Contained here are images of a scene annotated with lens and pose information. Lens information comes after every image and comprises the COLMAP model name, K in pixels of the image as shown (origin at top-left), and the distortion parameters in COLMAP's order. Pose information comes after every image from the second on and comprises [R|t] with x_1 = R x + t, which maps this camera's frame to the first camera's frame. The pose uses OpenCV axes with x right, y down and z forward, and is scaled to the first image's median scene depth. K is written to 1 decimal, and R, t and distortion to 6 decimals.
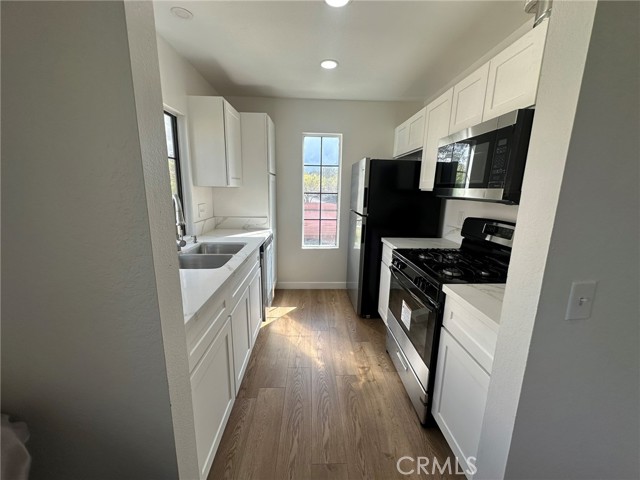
lens RADIAL K [[254.6, 0, 319.4], [0, 254.6, 239.8], [0, 0, 1]] dist [-0.000175, 0.000218]
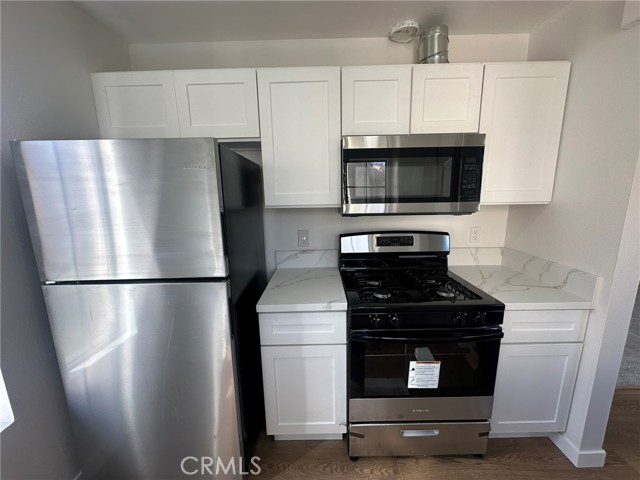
lens RADIAL K [[254.6, 0, 319.4], [0, 254.6, 239.8], [0, 0, 1]] dist [-0.000175, 0.000218]
pose [[0.036956, -0.199926, 0.979114, -0.218882], [0.219985, 0.957376, 0.187184, -0.197801], [-0.974803, 0.208473, 0.079362, 0.795355]]
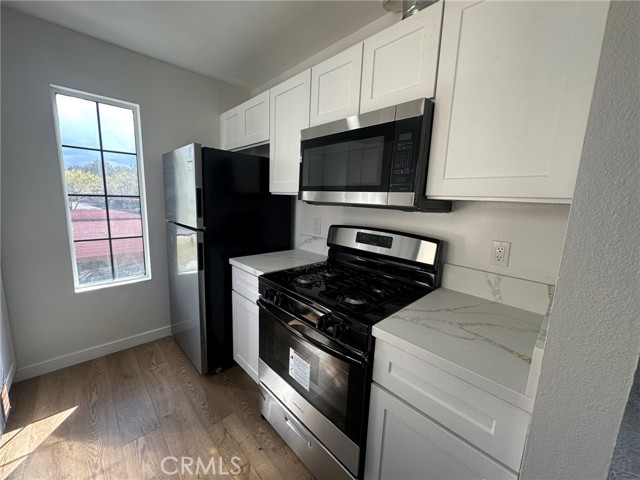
lens RADIAL K [[253.1, 0, 320.0], [0, 253.1, 240.0], [0, 0, 1]] dist [-0.001157, -0.000026]
pose [[0.745395, -0.096337, 0.659625, -0.030895], [0.108821, 0.993814, 0.022174, -0.047715], [-0.657681, 0.055252, 0.751268, 0.286232]]
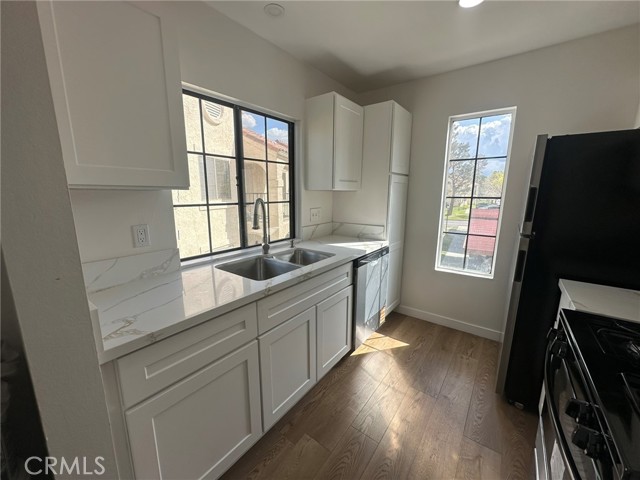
lens RADIAL K [[254.6, 0, 319.4], [0, 254.6, 239.8], [0, 0, 1]] dist [-0.000175, 0.000218]
pose [[0.774764, 0.105118, -0.623451, 0.173907], [-0.116579, 0.992926, 0.022542, -0.043149], [0.621410, 0.055216, 0.781538, 0.247016]]
